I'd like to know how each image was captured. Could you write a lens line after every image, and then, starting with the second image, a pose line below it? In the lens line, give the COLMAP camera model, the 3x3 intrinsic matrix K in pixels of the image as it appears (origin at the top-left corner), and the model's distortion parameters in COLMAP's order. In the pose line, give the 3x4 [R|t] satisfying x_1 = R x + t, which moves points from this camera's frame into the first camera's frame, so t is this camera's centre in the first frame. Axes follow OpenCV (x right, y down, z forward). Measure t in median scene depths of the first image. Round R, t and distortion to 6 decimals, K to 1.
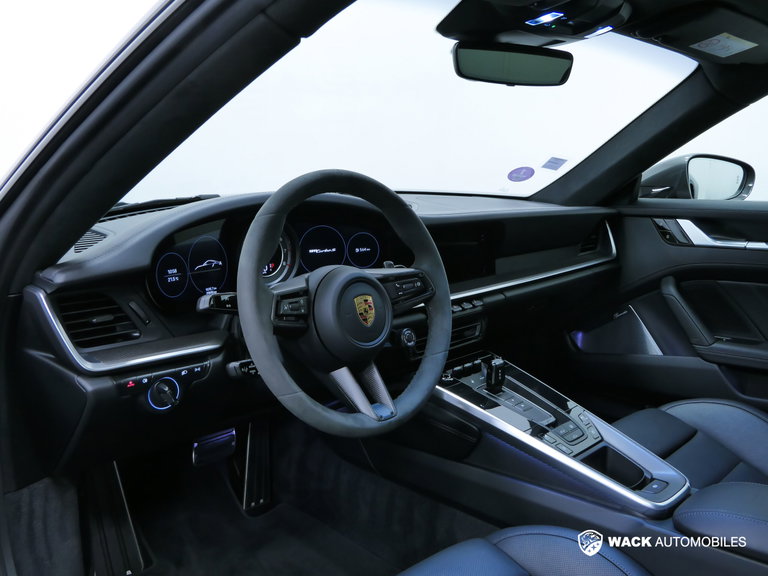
lens RADIAL K [[692.5, 0, 377.7], [0, 692.5, 287.7], [0, 0, 1]] dist [-0.007728, -0.008474]
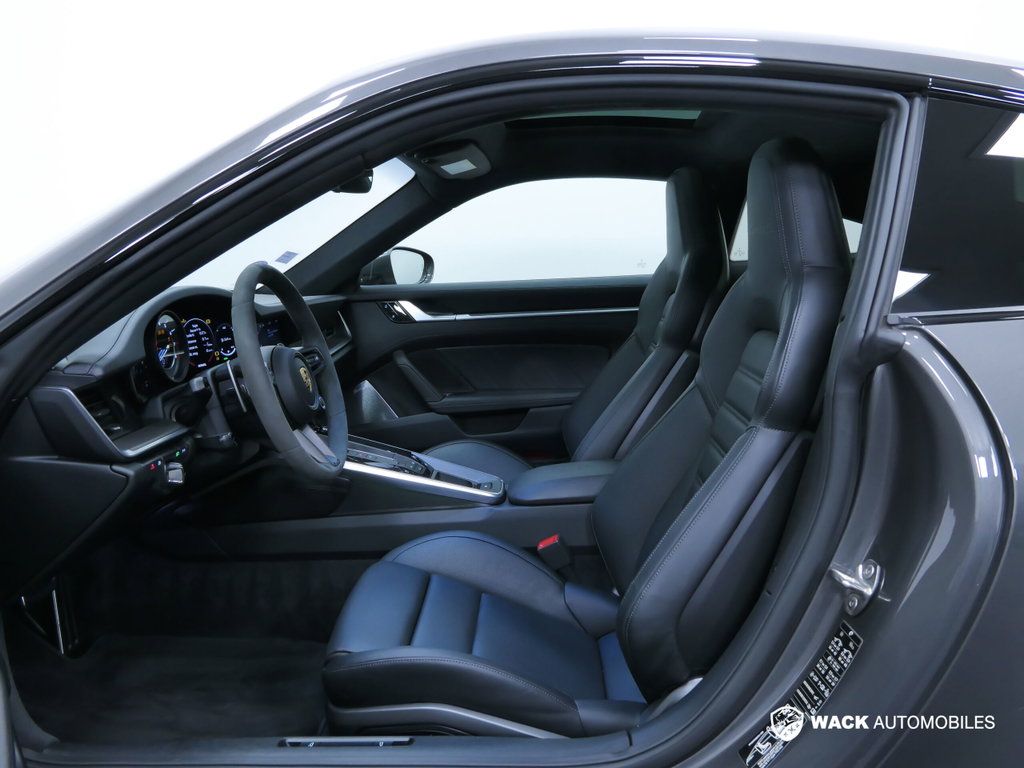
lens RADIAL K [[806.3, 0, 511.8], [0, 806.3, 383.2], [0, 0, 1]] dist [0.001186, -0.000702]
pose [[0.730089, -0.125211, 0.671783, -0.802035], [0.140834, 0.989536, 0.031378, 0.052214], [-0.668682, 0.071701, 0.740083, -0.315602]]
